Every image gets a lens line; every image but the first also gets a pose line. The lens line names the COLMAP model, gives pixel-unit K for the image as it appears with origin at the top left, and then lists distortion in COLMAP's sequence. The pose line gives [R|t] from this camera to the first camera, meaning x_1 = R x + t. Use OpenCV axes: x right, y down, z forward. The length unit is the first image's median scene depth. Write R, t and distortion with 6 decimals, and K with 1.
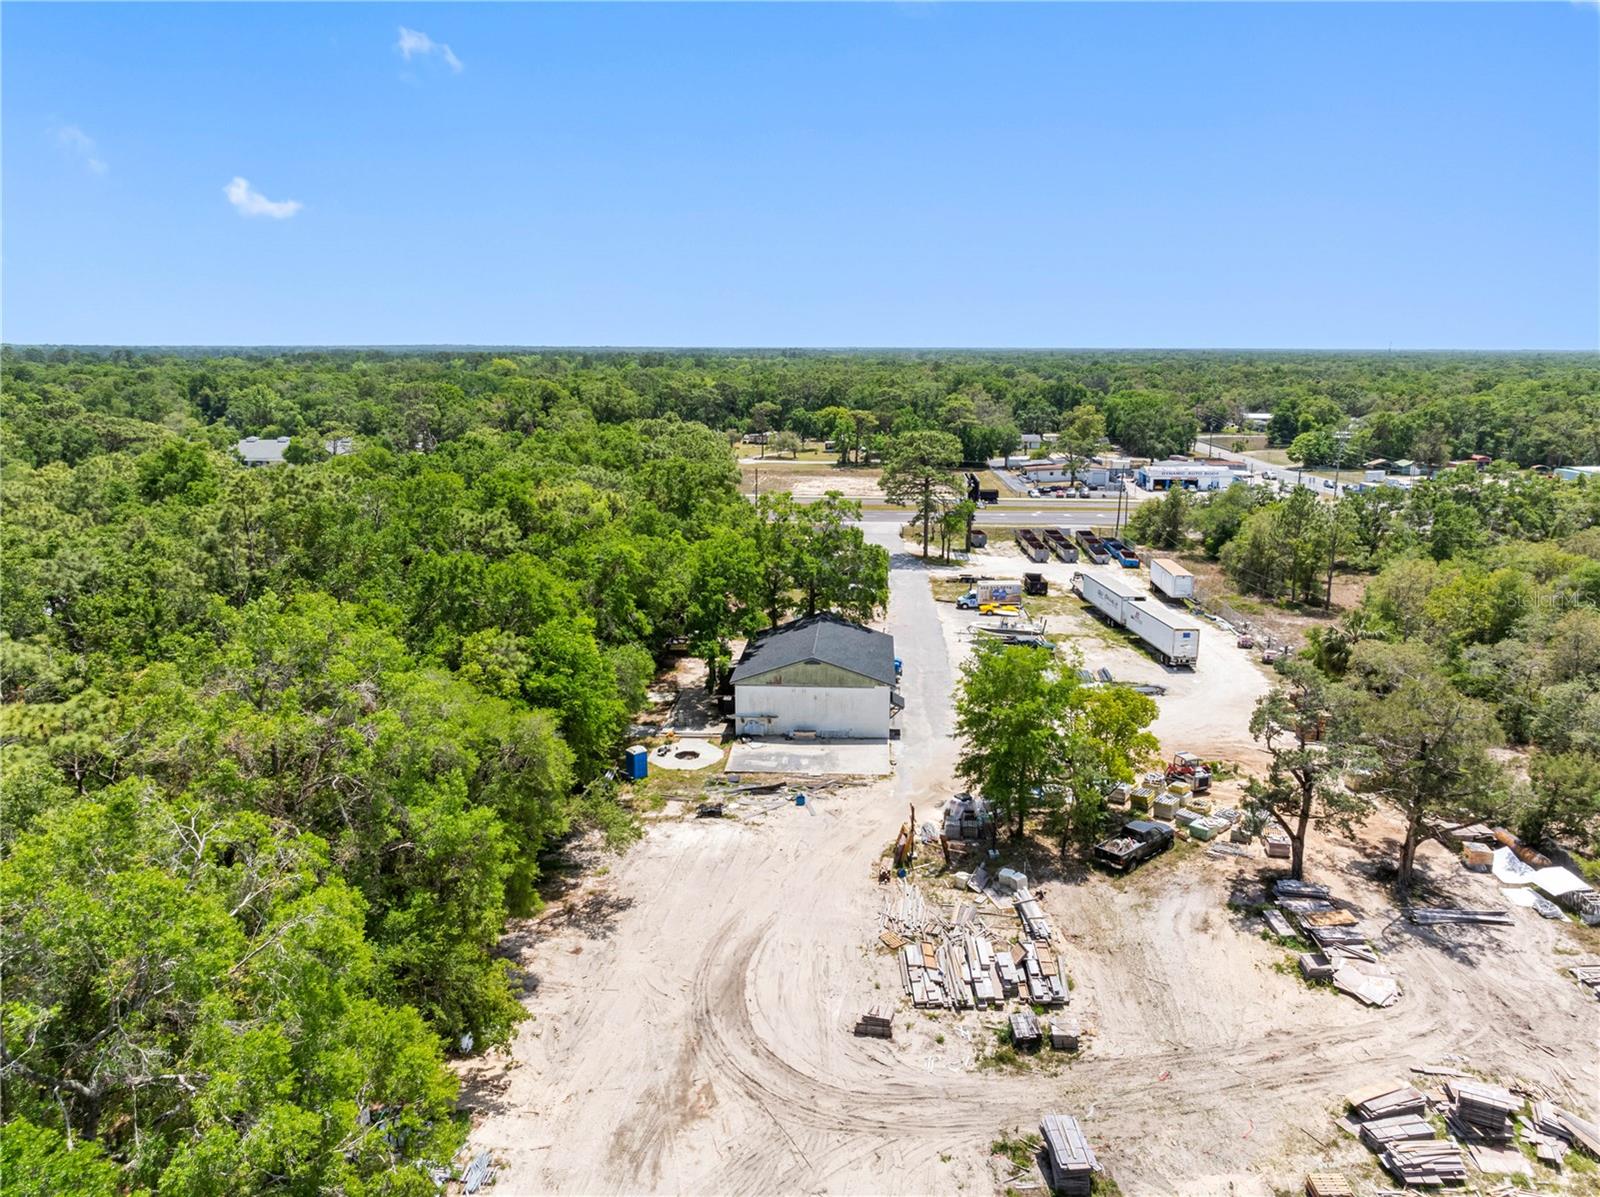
lens RADIAL K [[1115.0, 0, 800.0], [0, 1115.0, 598.5], [0, 0, 1]] dist [-0.004767, -0.003675]
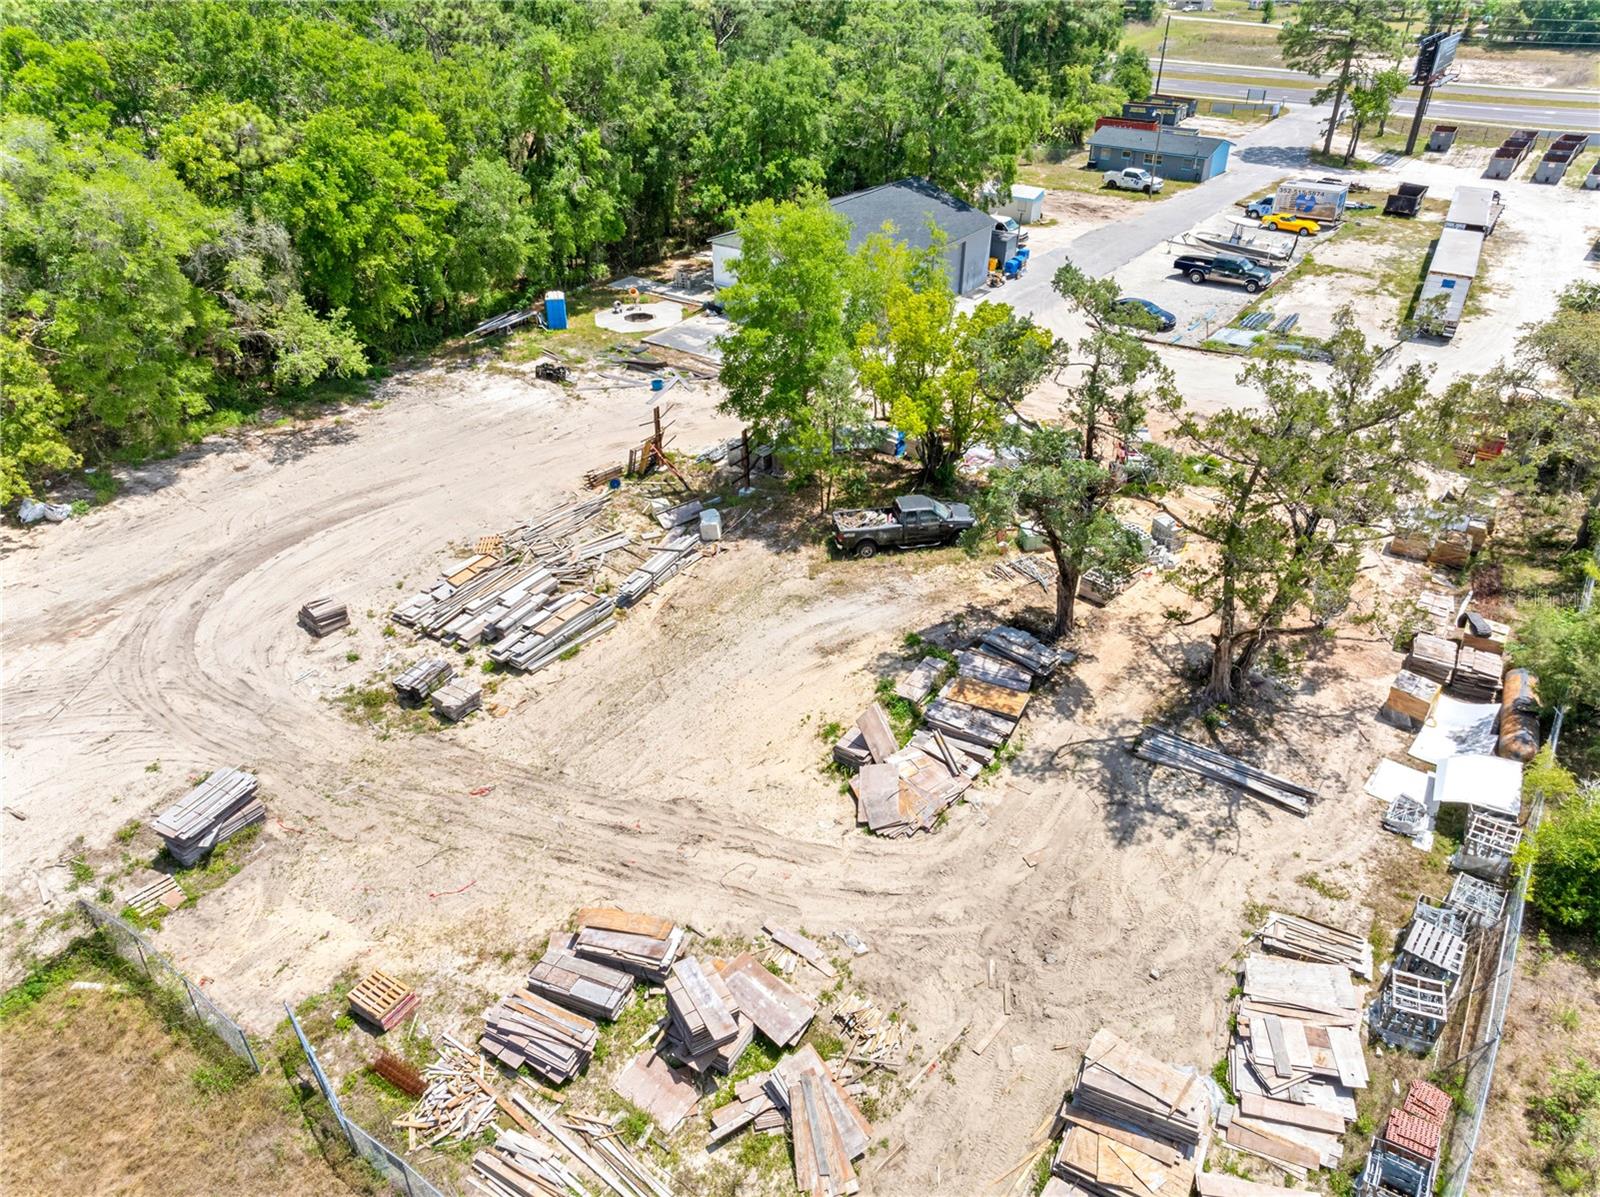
lens RADIAL K [[1110.2, 0, 800.0], [0, 1110.2, 598.5], [0, 0, 1]] dist [-0.016183, 0.021946]
pose [[0.850974, 0.283158, -0.442340, 0.501040], [-0.117070, 0.923295, 0.365815, 0.015344], [0.511994, -0.259515, 0.818849, 0.346288]]
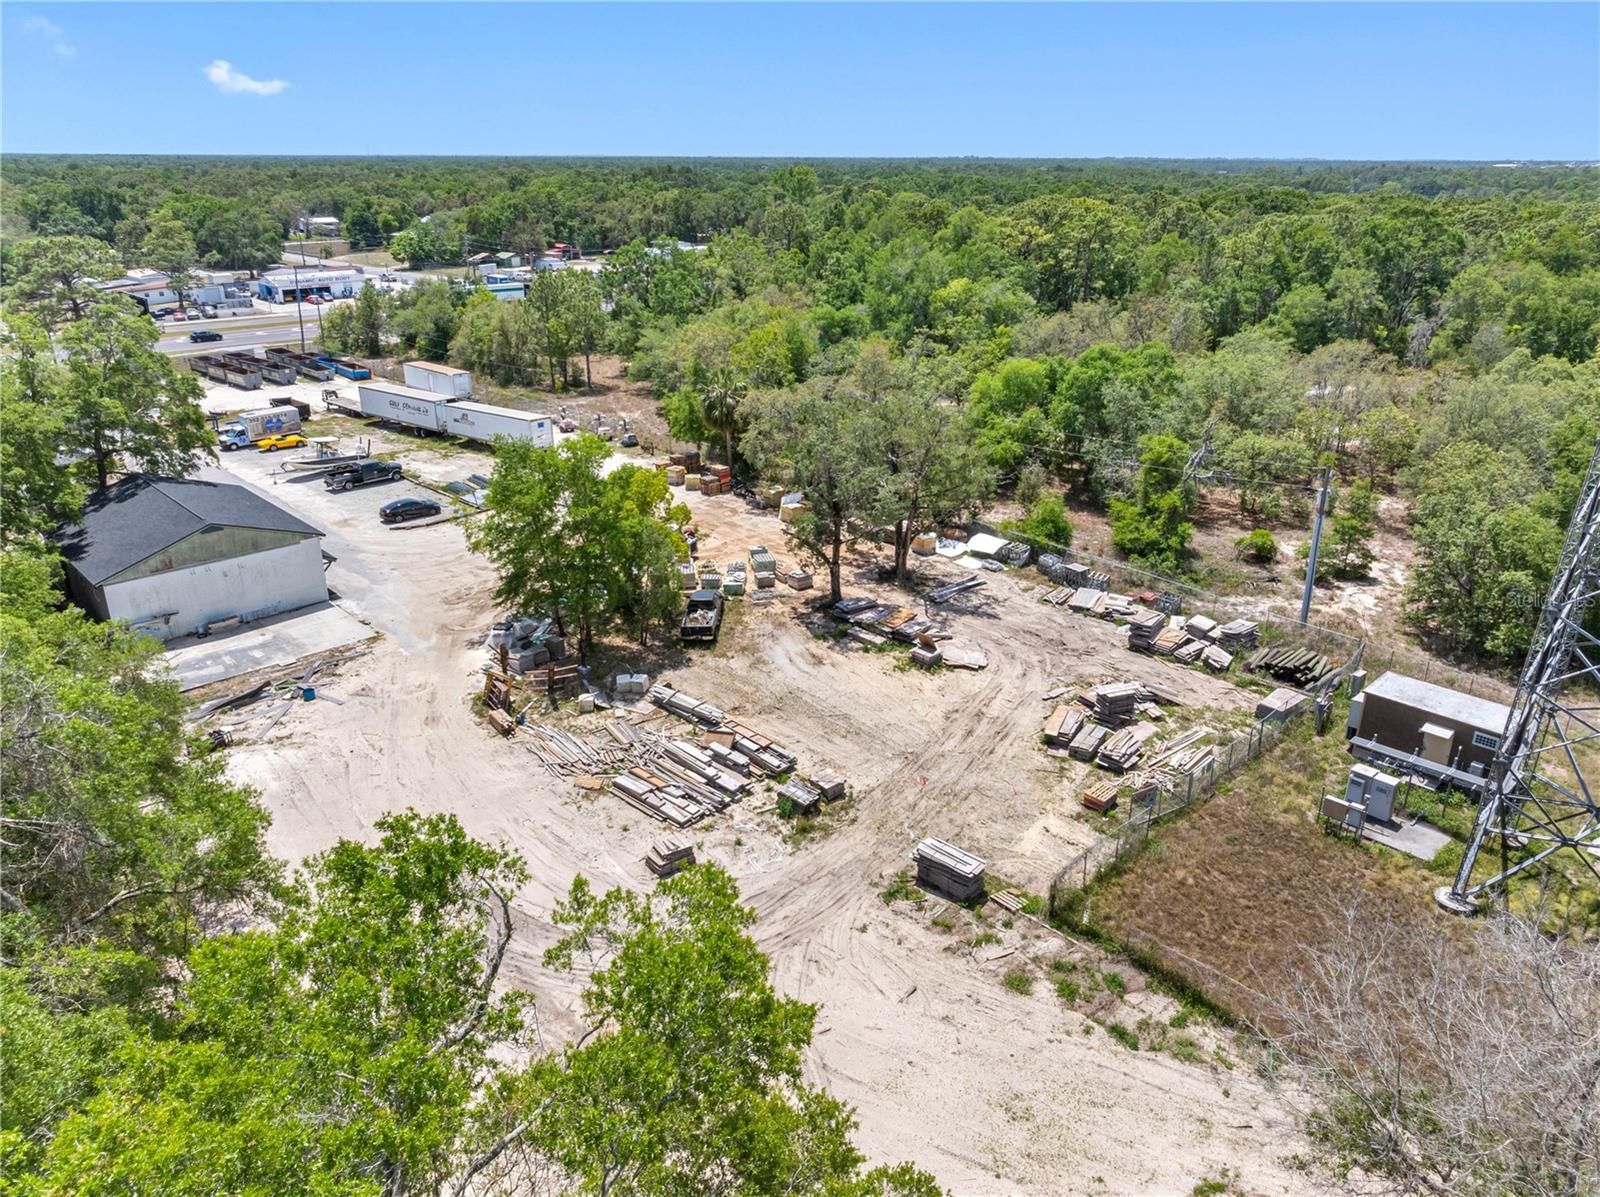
lens RADIAL K [[1123.4, 0, 800.0], [0, 1123.4, 598.5], [0, 0, 1]] dist [-0.004430, 0.003812]
pose [[0.678688, -0.270150, 0.682936, -0.289026], [0.160349, 0.961962, 0.221173, -0.002475], [-0.716708, -0.040599, 0.696190, 0.207896]]
